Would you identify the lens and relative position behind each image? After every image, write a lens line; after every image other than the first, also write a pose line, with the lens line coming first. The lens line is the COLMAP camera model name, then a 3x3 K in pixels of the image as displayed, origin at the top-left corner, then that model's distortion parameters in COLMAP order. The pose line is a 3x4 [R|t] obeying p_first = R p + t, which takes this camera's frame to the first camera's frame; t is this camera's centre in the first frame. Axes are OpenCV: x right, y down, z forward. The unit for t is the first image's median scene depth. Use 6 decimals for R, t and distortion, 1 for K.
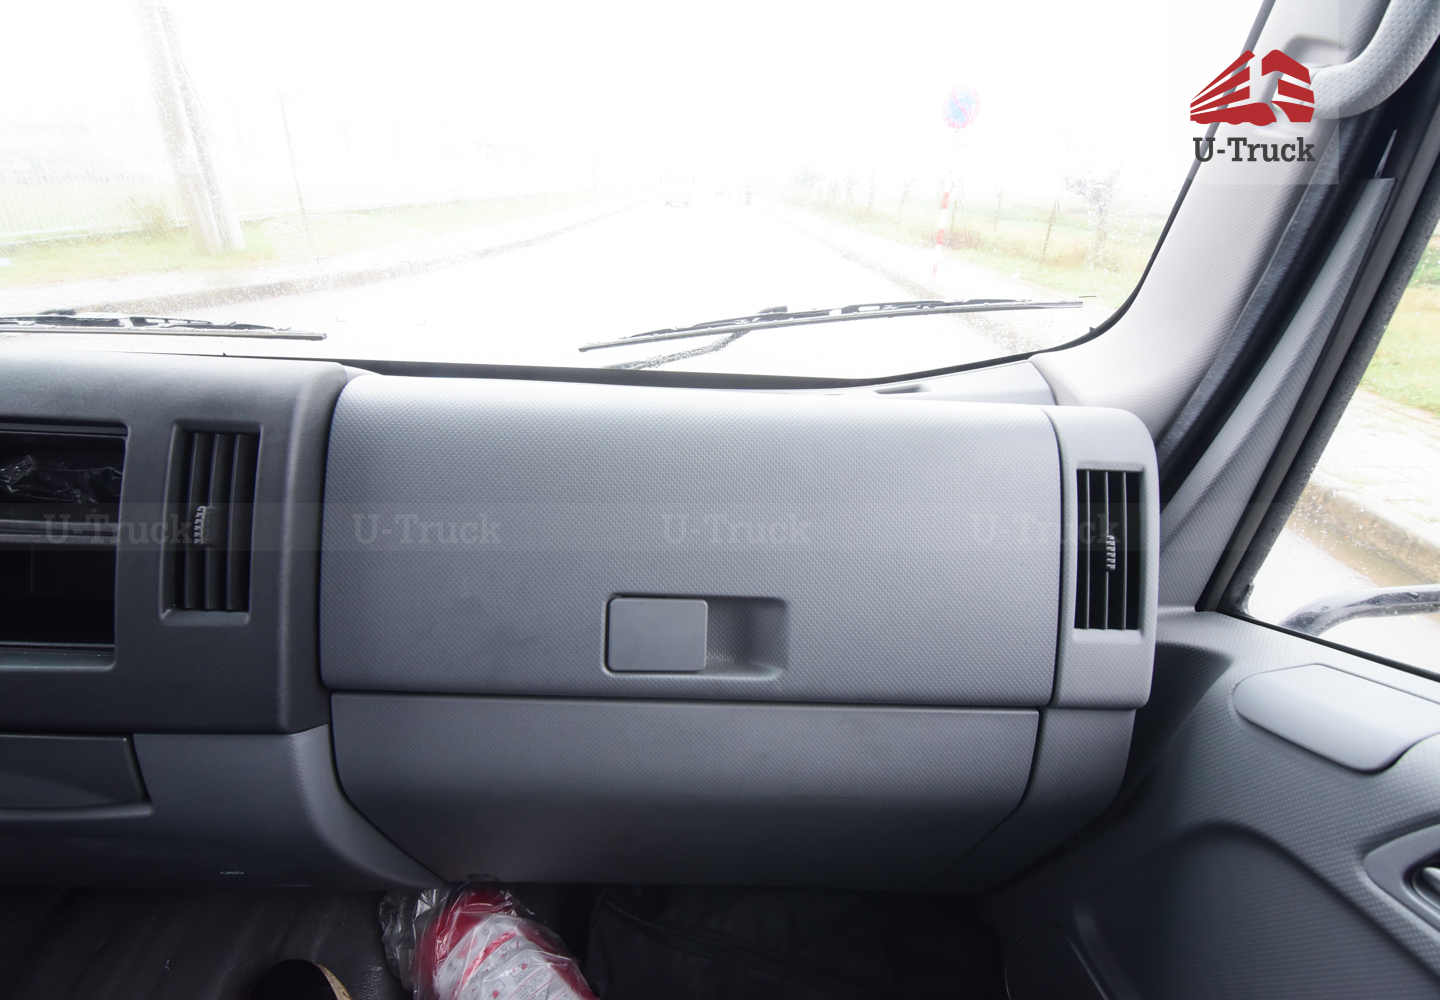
lens RADIAL K [[663.8, 0, 721.3], [0, 663.8, 501.2], [0, 0, 1]] dist [-0.014822, -0.006776]
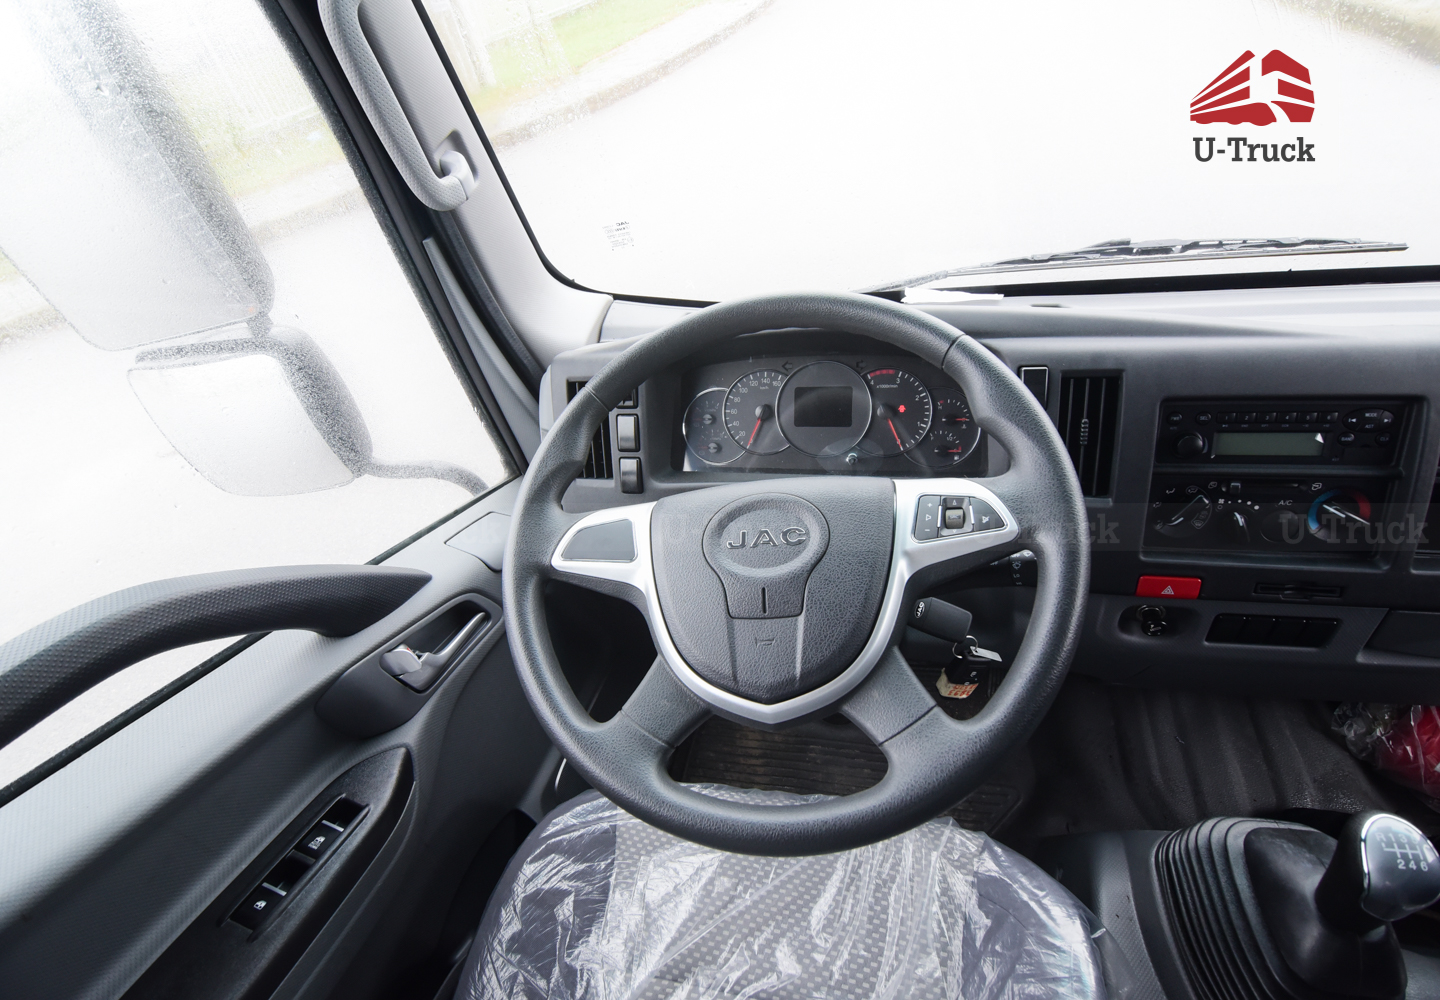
lens RADIAL K [[663.8, 0, 724.0], [0, 663.8, 506.4], [0, 0, 1]] dist [-0.014822, -0.006776]
pose [[0.952148, 0.003632, -0.305617, -0.155231], [0.085677, 0.956667, 0.278294, -0.026838], [0.293385, -0.291161, 0.910577, -0.047149]]
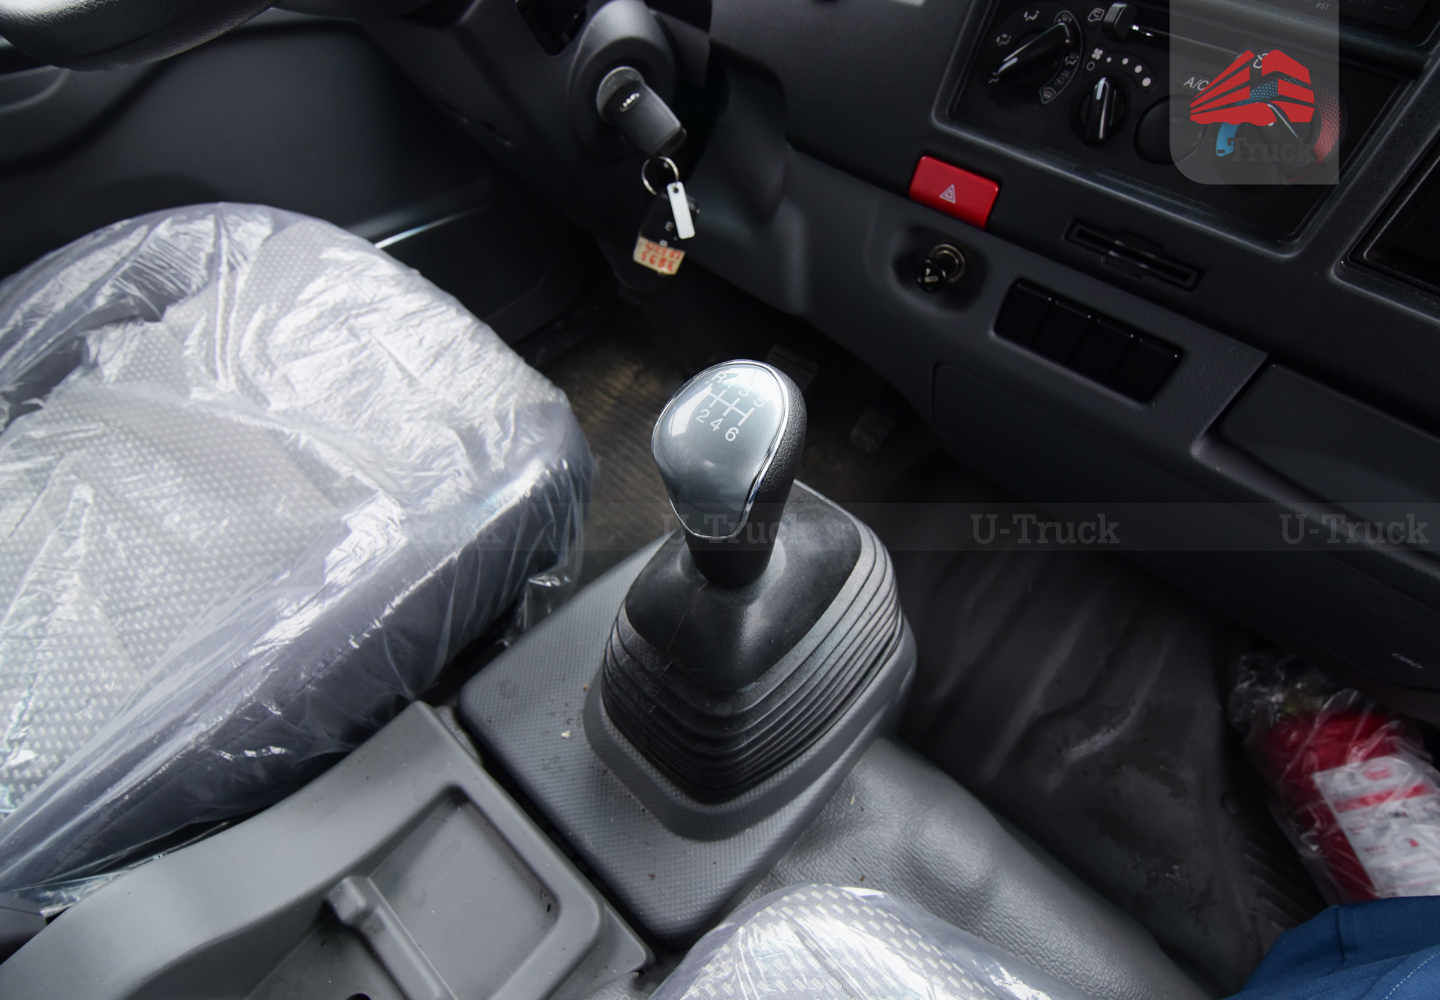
lens RADIAL K [[663.8, 0, 722.9], [0, 663.8, 504.6], [0, 0, 1]] dist [-0.014822, -0.006776]
pose [[0.736054, 0.522201, -0.430732, -0.095191], [-0.240629, 0.796594, 0.554559, 0.012705], [0.632710, -0.304539, 0.711993, -0.007783]]
